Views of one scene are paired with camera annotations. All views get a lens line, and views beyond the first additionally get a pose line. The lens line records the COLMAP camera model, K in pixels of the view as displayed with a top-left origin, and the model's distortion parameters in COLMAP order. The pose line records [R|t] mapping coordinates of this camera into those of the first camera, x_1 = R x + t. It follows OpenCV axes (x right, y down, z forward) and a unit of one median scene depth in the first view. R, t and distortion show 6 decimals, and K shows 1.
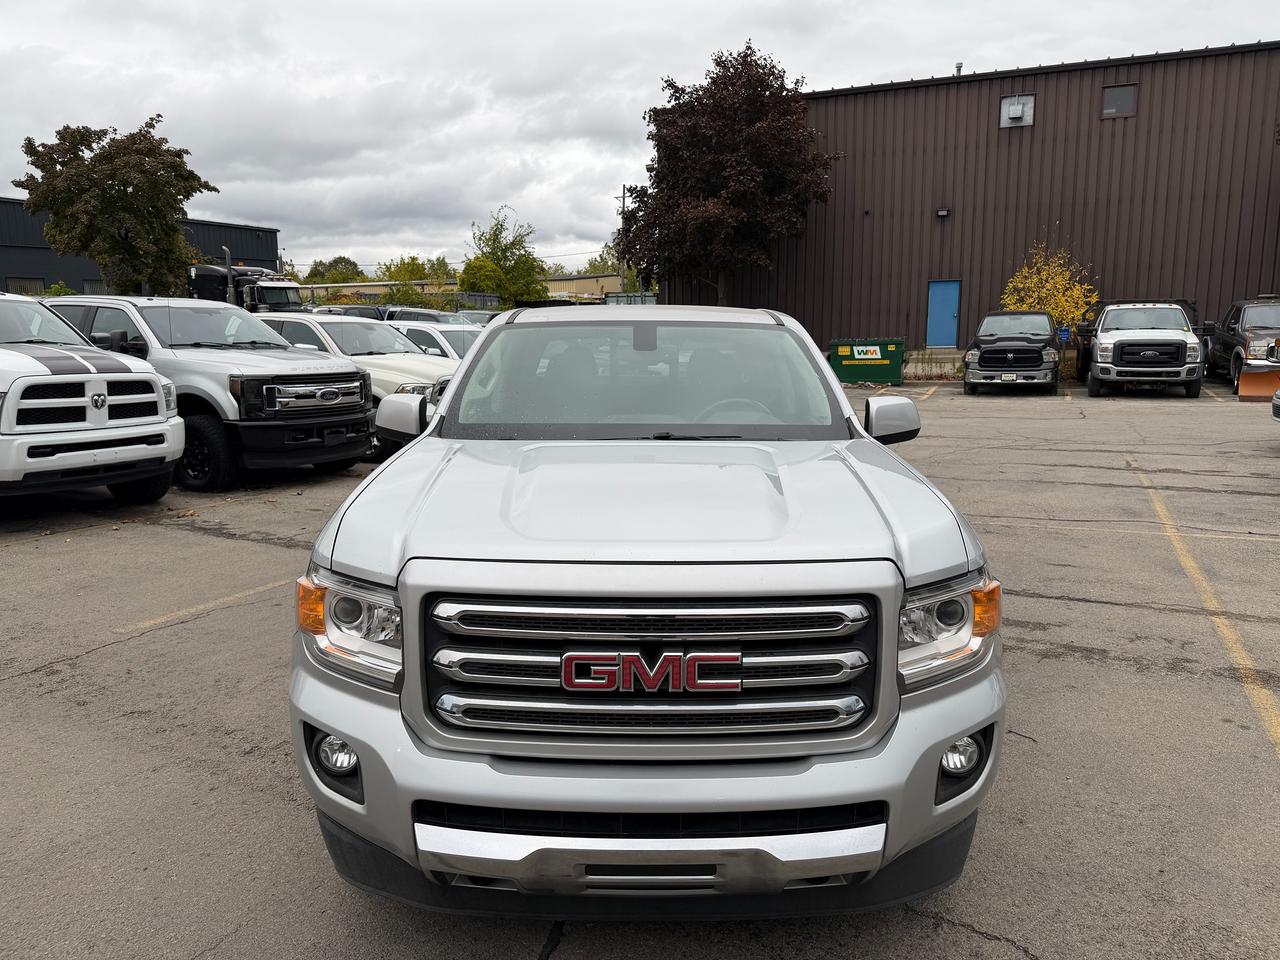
lens RADIAL K [[897.7, 0, 644.8], [0, 897.7, 507.1], [0, 0, 1]] dist [0.034520, -0.048575]
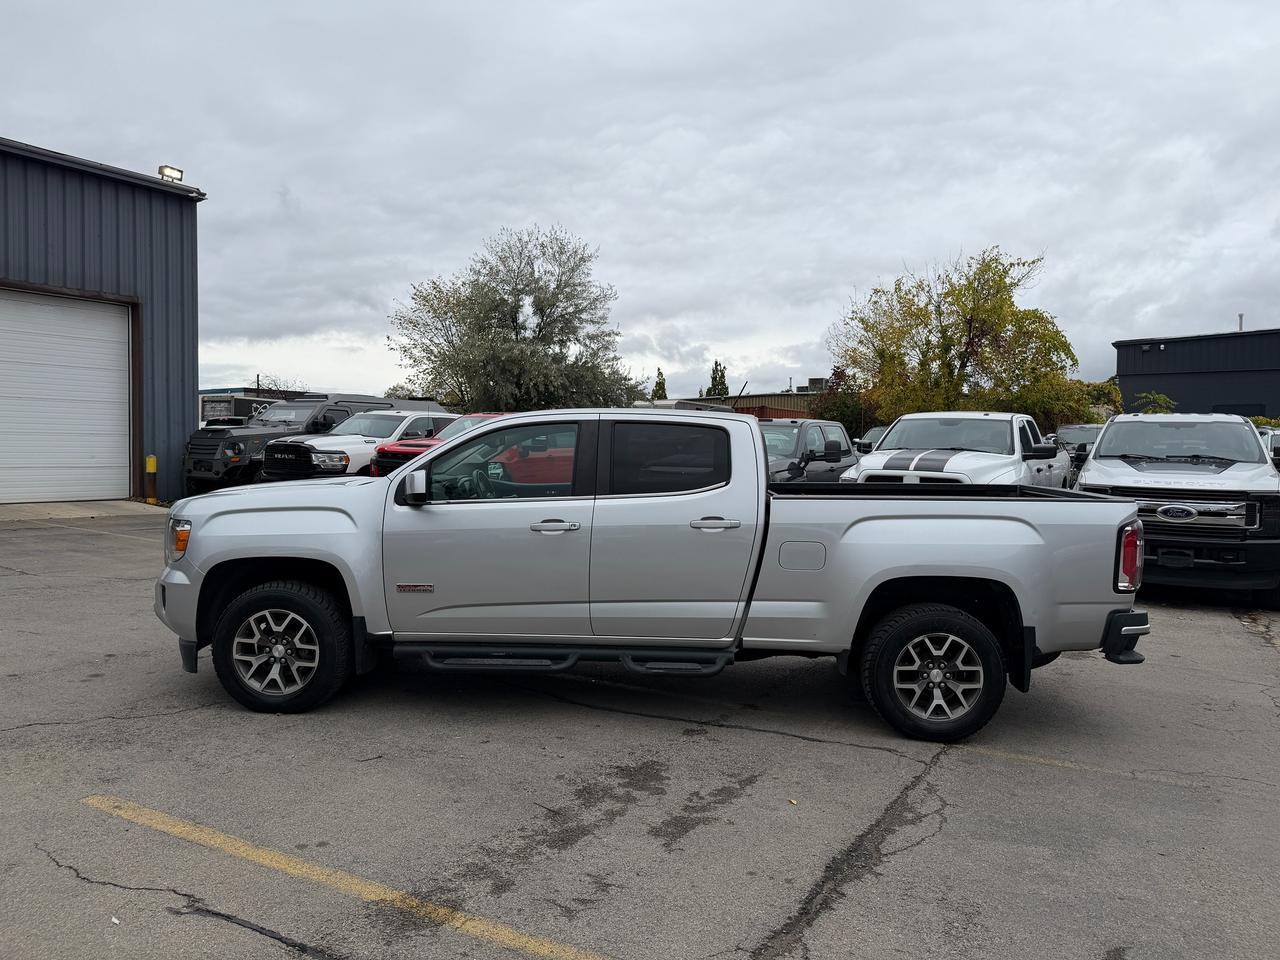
lens RADIAL K [[897.7, 0, 629.3], [0, 897.7, 486.9], [0, 0, 1]] dist [0.034520, -0.048575]
pose [[-0.049089, 0.049286, -0.997578, 0.247545], [-0.207808, 0.976421, 0.058467, -0.037024], [0.976937, 0.210175, -0.037690, 0.206193]]
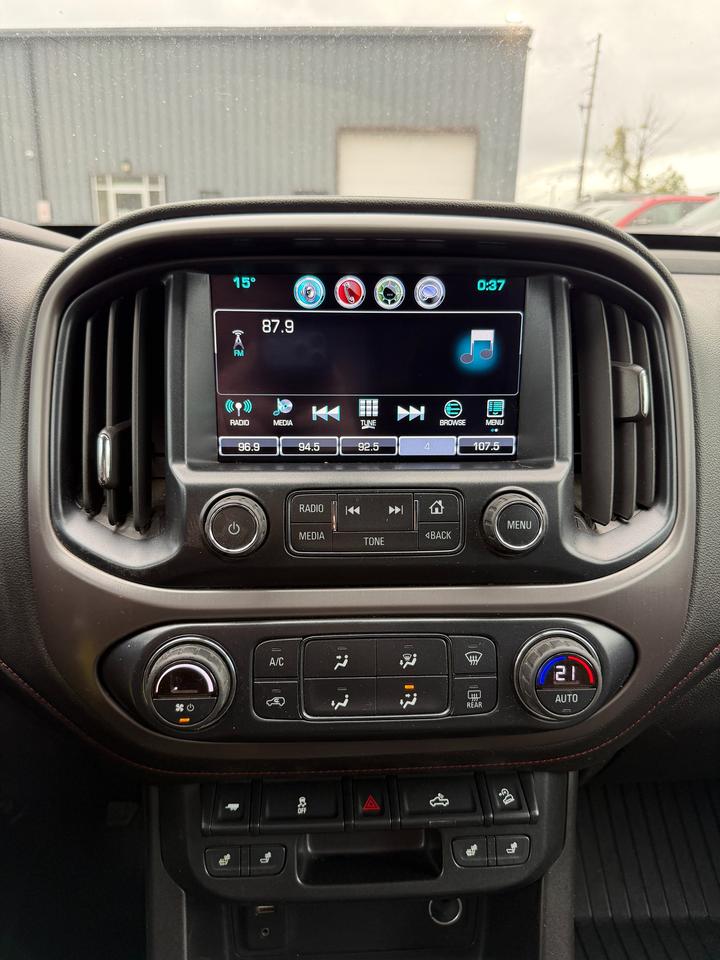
lens RADIAL K [[673.3, 0, 353.1], [0, 673.3, 481.2], [0, 0, 1]] dist [0.034520, -0.048575]
pose [[-0.902046, 0.128699, -0.412007, 0.012406], [-0.097812, 0.868738, 0.485518, -0.072537], [0.420411, 0.478259, -0.771053, 0.480588]]
